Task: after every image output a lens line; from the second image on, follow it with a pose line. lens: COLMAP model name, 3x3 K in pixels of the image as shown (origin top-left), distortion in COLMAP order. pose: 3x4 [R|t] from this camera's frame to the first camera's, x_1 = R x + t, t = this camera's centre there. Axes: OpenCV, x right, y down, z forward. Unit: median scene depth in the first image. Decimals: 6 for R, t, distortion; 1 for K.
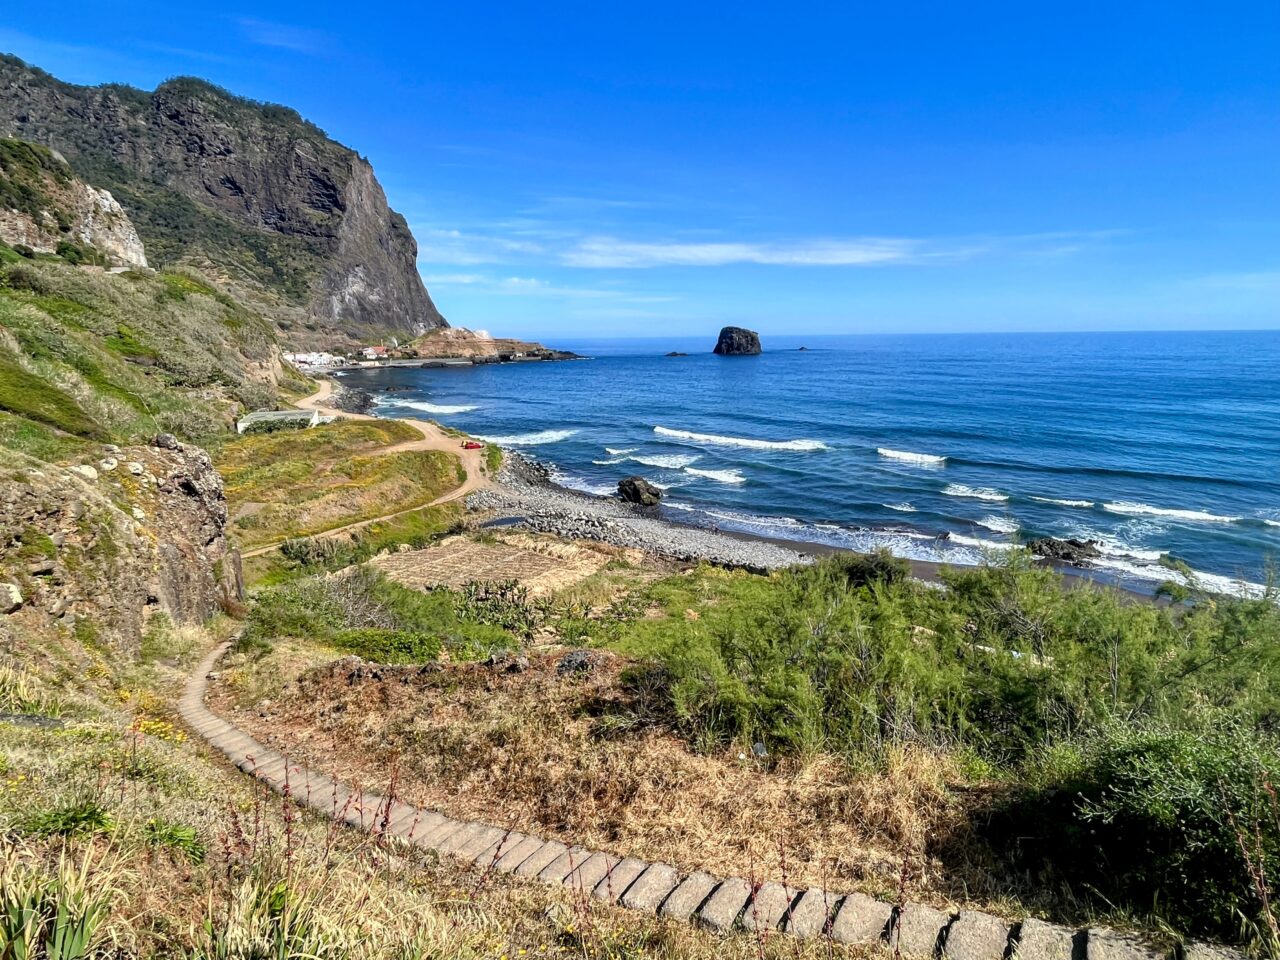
lens RADIAL K [[711.8, 0, 651.4], [0, 711.8, 473.8], [0, 0, 1]] dist [-0.001672, -0.001566]
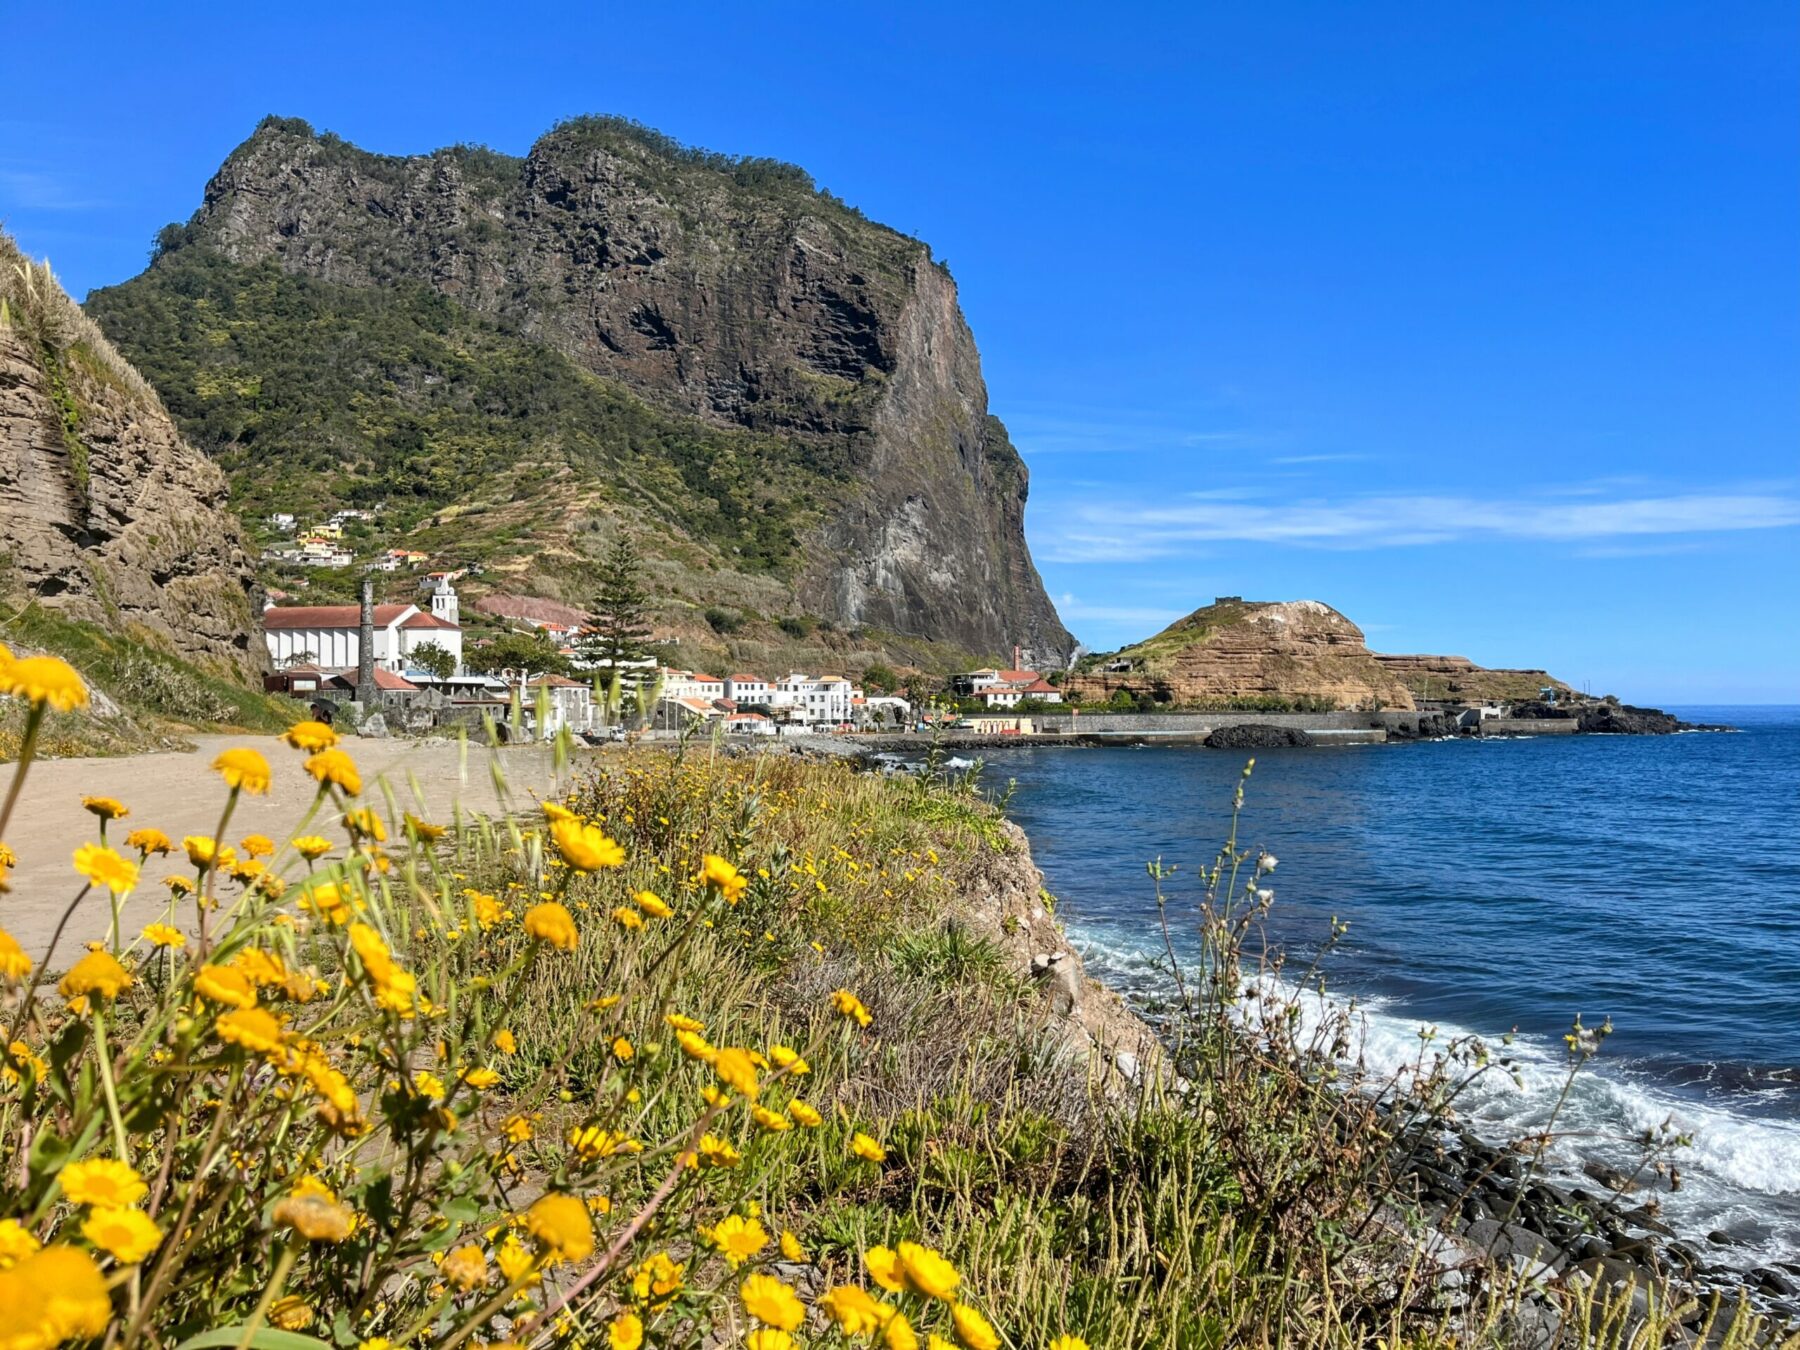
lens RADIAL K [[1345.3, 0, 900.0], [0, 1345.3, 675.0], [0, 0, 1]] dist [0.056746, -0.064041]
pose [[0.937811, 0.002914, -0.347133, -0.165491], [-0.076488, 0.977124, -0.198437, -0.047663], [0.338614, 0.212648, 0.916581, 0.345869]]
